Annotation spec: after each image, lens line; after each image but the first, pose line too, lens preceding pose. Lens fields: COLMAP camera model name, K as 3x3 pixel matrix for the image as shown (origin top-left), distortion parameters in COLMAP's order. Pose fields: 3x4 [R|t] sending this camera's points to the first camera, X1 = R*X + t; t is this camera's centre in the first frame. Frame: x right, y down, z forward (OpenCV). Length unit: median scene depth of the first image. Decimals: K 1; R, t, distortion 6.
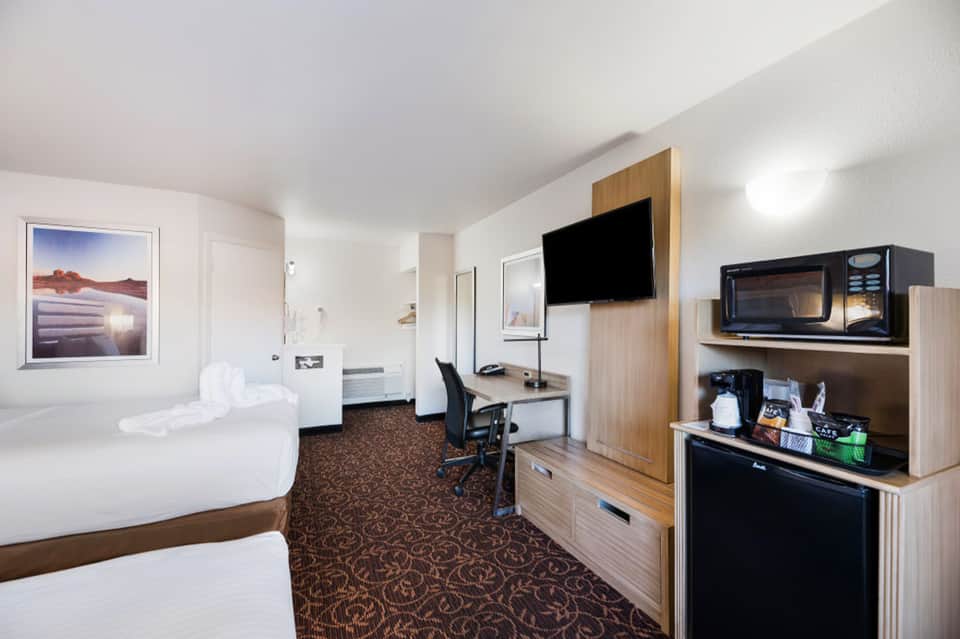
lens RADIAL K [[391.4, 0, 478.4], [0, 391.4, 320.7], [0, 0, 1]] dist [0.000021, -0.000287]
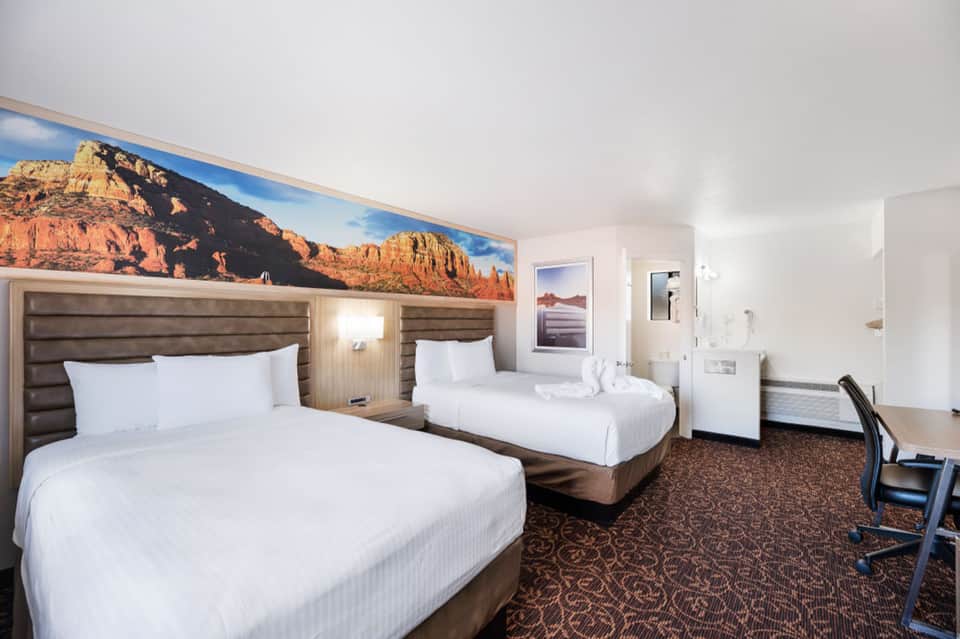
lens RADIAL K [[391.4, 0, 479.1], [0, 391.4, 320.0], [0, 0, 1]] dist [0.000021, -0.000287]
pose [[0.403208, -0.007358, -0.915079, 0.328491], [-0.001414, 0.999961, -0.008663, -0.001289], [0.915107, 0.004786, 0.403182, 0.084942]]
